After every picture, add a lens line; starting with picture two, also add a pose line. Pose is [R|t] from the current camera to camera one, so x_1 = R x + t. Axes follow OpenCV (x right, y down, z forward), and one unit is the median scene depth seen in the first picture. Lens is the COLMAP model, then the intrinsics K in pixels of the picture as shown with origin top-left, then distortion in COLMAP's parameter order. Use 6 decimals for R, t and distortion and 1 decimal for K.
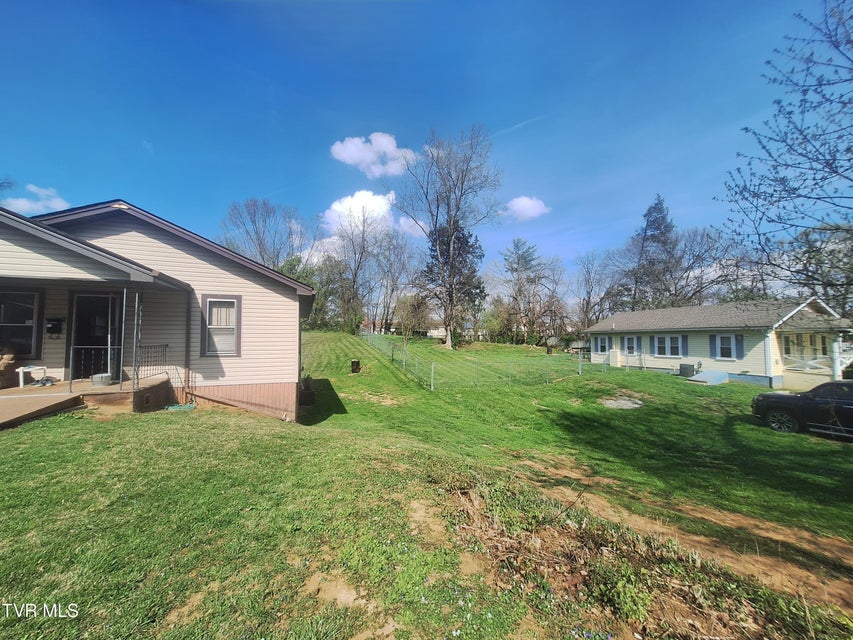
lens RADIAL K [[337.0, 0, 425.8], [0, 337.0, 325.8], [0, 0, 1]] dist [-0.000037, -0.000113]
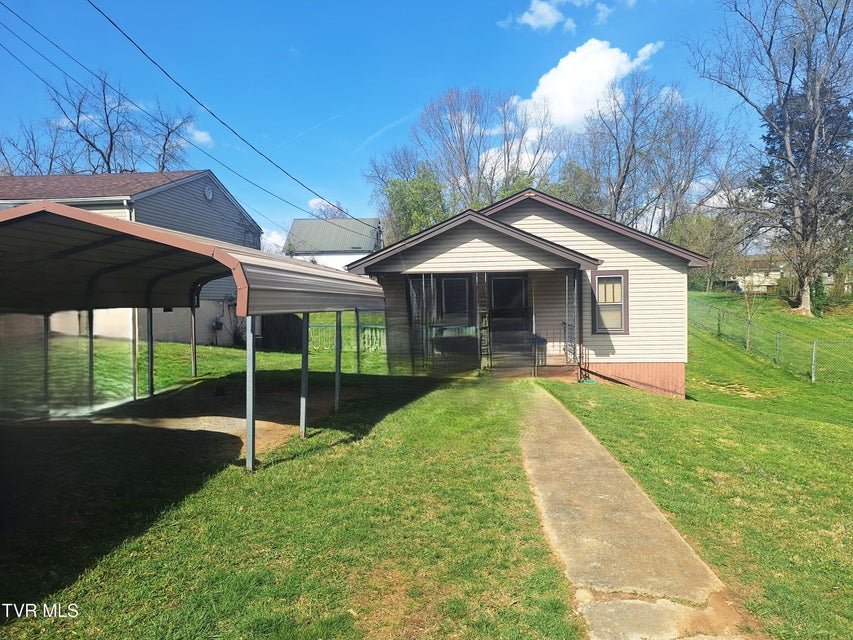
lens RADIAL K [[573.6, 0, 426.5], [0, 573.6, 320.0], [0, 0, 1]] dist [0.002651, 0.001398]
pose [[0.895010, 0.006741, -0.445995, -0.347376], [0.031771, 0.996383, 0.078818, -0.100005], [0.444913, -0.084713, 0.891558, -0.744795]]
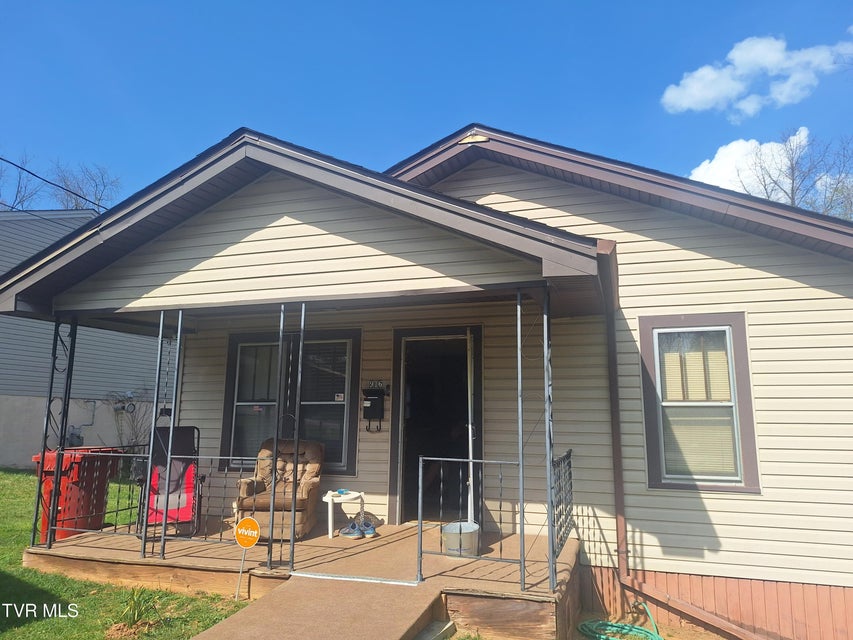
lens RADIAL K [[603.6, 0, 429.5], [0, 603.6, 315.8], [0, 0, 1]] dist [0.003200, -0.000654]
pose [[0.774865, -0.095940, -0.624804, -0.425809], [0.013771, 0.990743, -0.135051, -0.006781], [0.631977, 0.096042, 0.769013, 0.324486]]
